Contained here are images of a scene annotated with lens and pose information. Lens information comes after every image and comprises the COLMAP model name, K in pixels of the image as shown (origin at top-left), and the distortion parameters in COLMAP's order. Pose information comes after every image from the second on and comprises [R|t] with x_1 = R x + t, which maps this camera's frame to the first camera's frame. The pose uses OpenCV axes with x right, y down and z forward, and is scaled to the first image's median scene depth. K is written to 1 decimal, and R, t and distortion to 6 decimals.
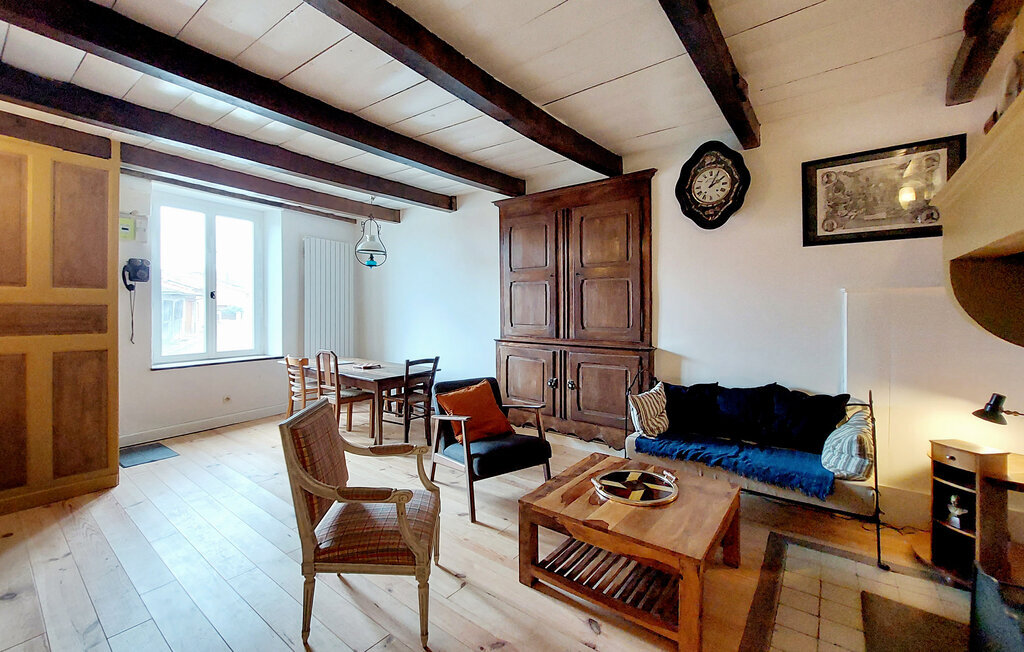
lens RADIAL K [[432.1, 0, 510.9], [0, 432.1, 305.4], [0, 0, 1]] dist [-0.002342, -0.000342]
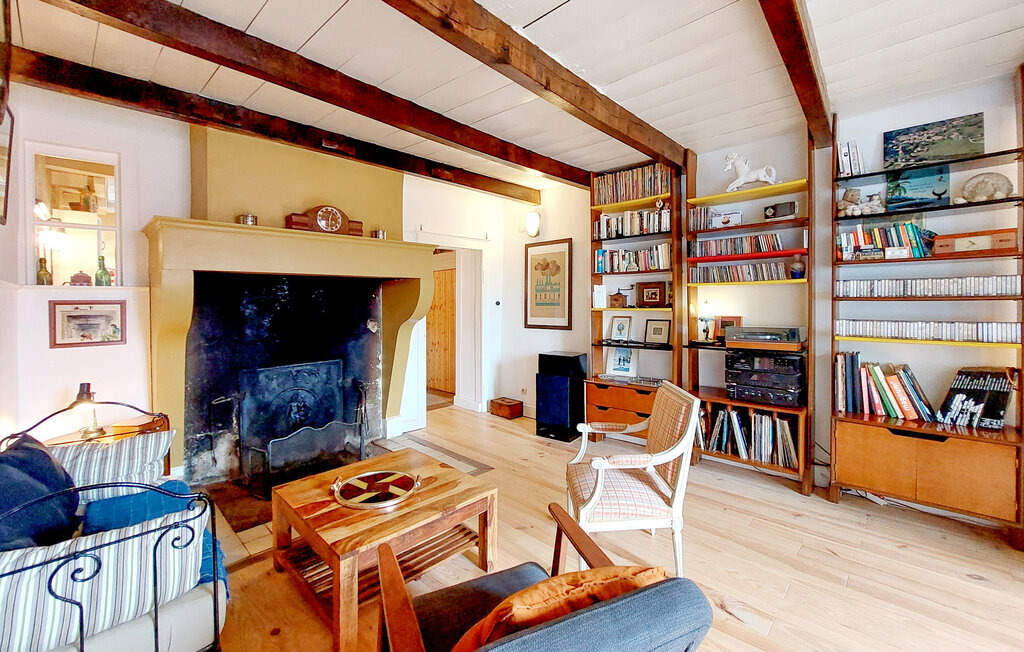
lens RADIAL K [[432.1, 0, 510.9], [0, 432.1, 305.4], [0, 0, 1]] dist [-0.002342, -0.000342]
pose [[-0.993555, 0.005633, 0.113215, -0.071228], [0.006515, 0.999951, 0.007421, 0.001706], [-0.113167, 0.008111, -0.993543, 1.120330]]
